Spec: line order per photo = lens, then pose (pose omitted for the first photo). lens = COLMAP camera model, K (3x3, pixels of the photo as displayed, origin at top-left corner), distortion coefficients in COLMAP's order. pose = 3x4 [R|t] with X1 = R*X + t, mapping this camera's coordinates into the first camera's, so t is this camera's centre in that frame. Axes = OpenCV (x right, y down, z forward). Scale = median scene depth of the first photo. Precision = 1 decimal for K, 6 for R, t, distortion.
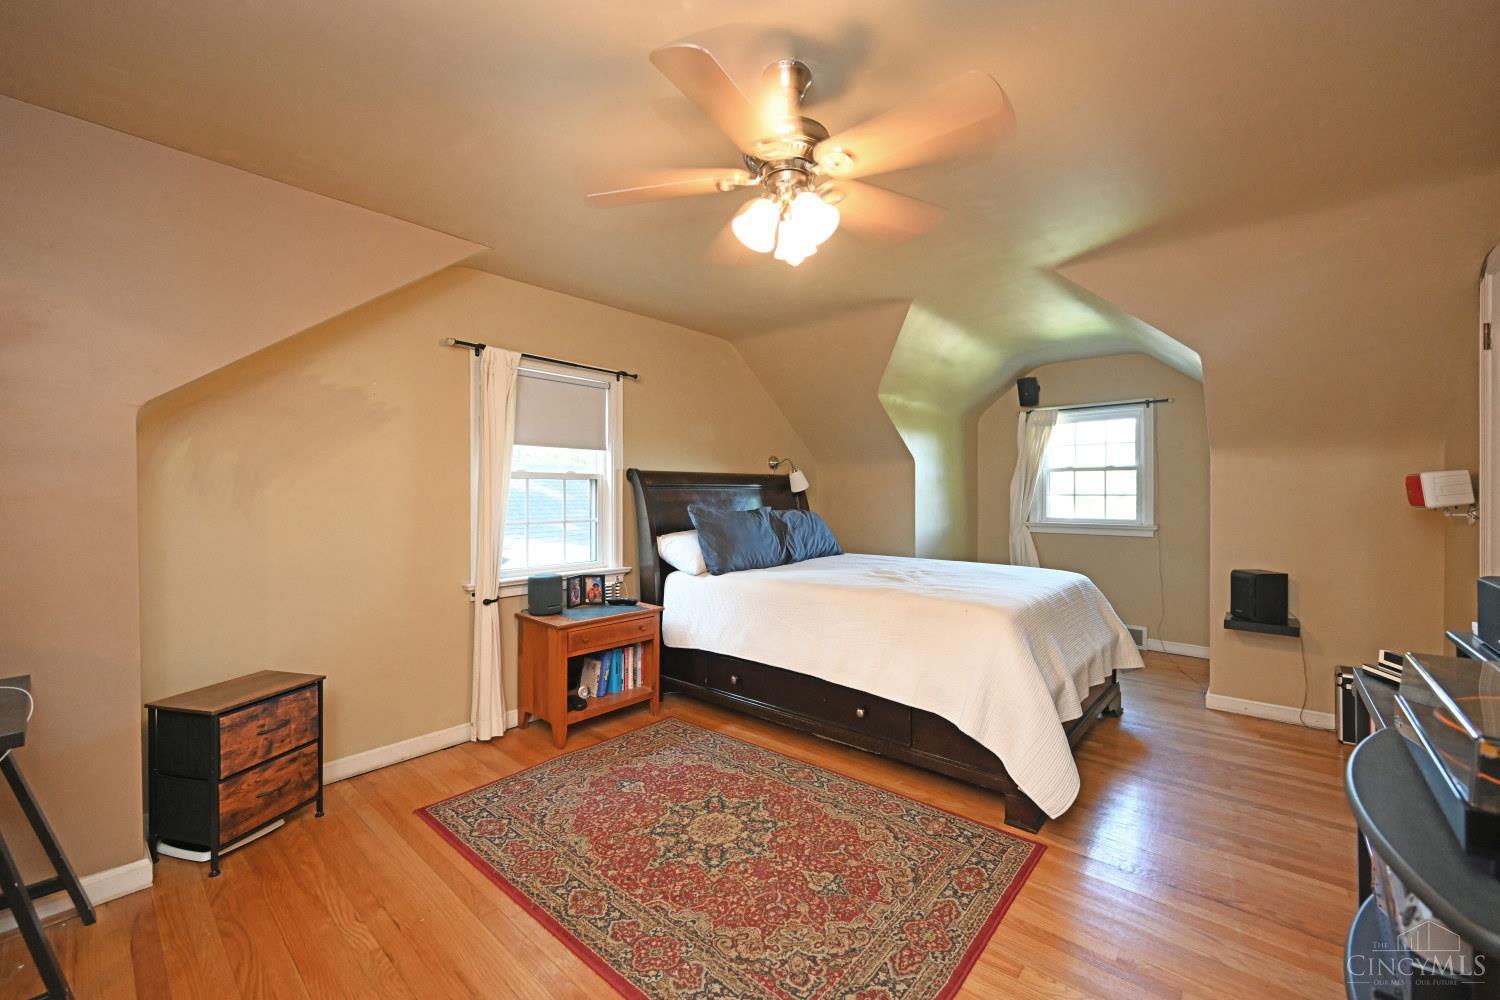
lens RADIAL K [[594.3, 0, 750.0], [0, 594.3, 500.0], [0, 0, 1]] dist [-0.002328, 0.000033]
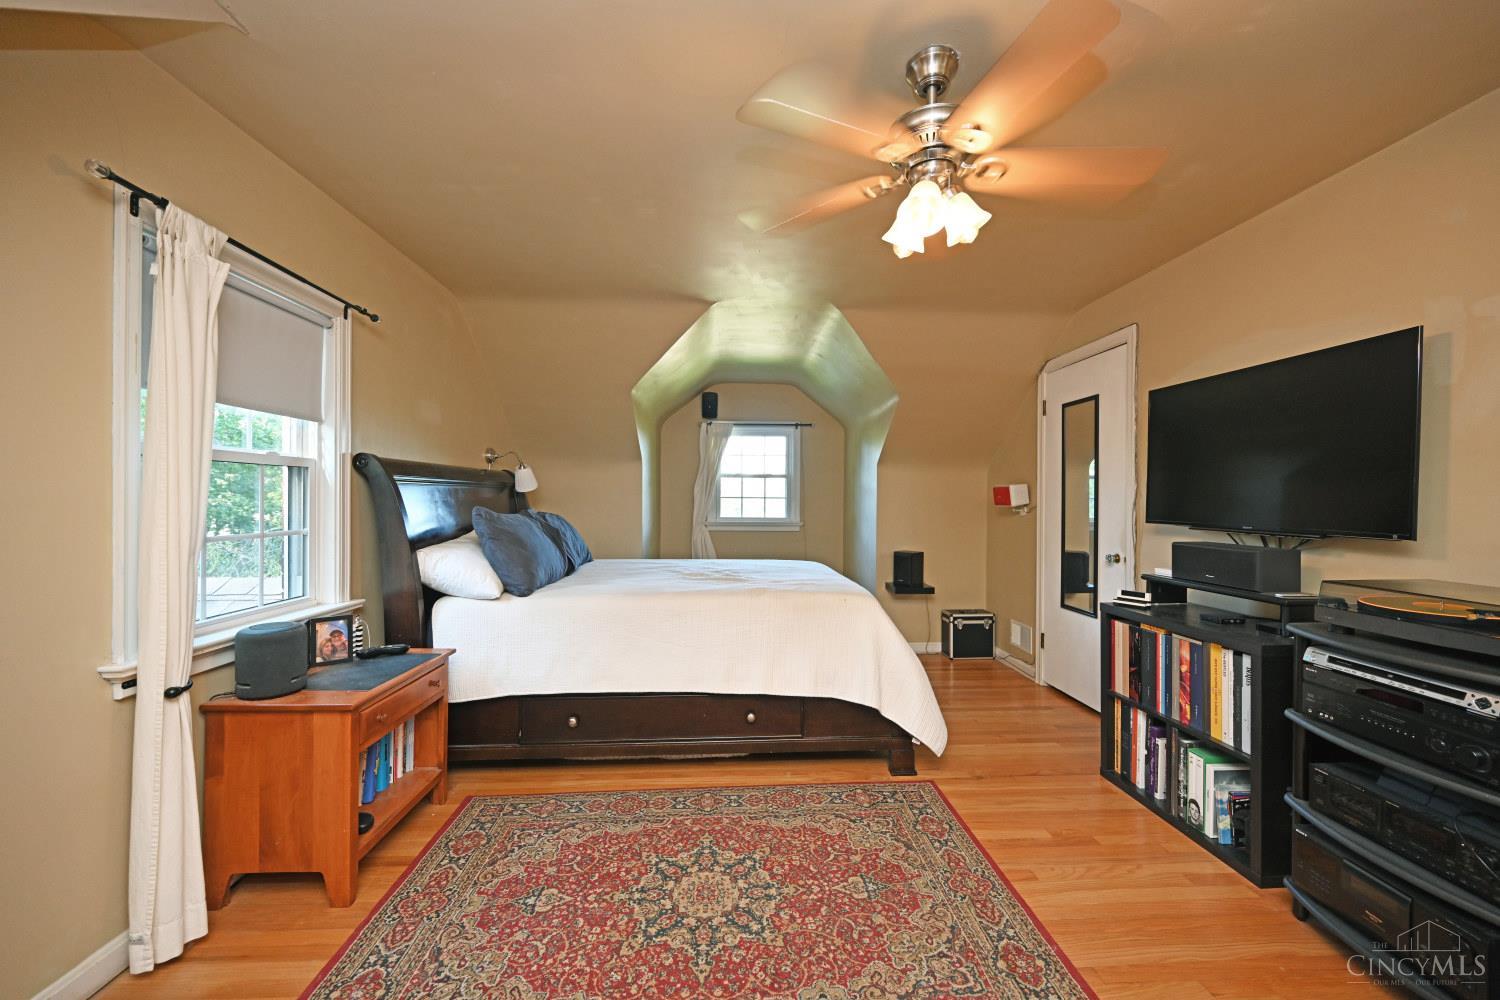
lens RADIAL K [[586.6, 0, 748.0], [0, 586.6, 502.8], [0, 0, 1]] dist [-0.001401, -0.000201]
pose [[0.716278, 0.001001, 0.697814, -0.492300], [-0.000888, 0.999999, -0.000523, 0.004679], [-0.697814, -0.000245, 0.716279, 0.309908]]
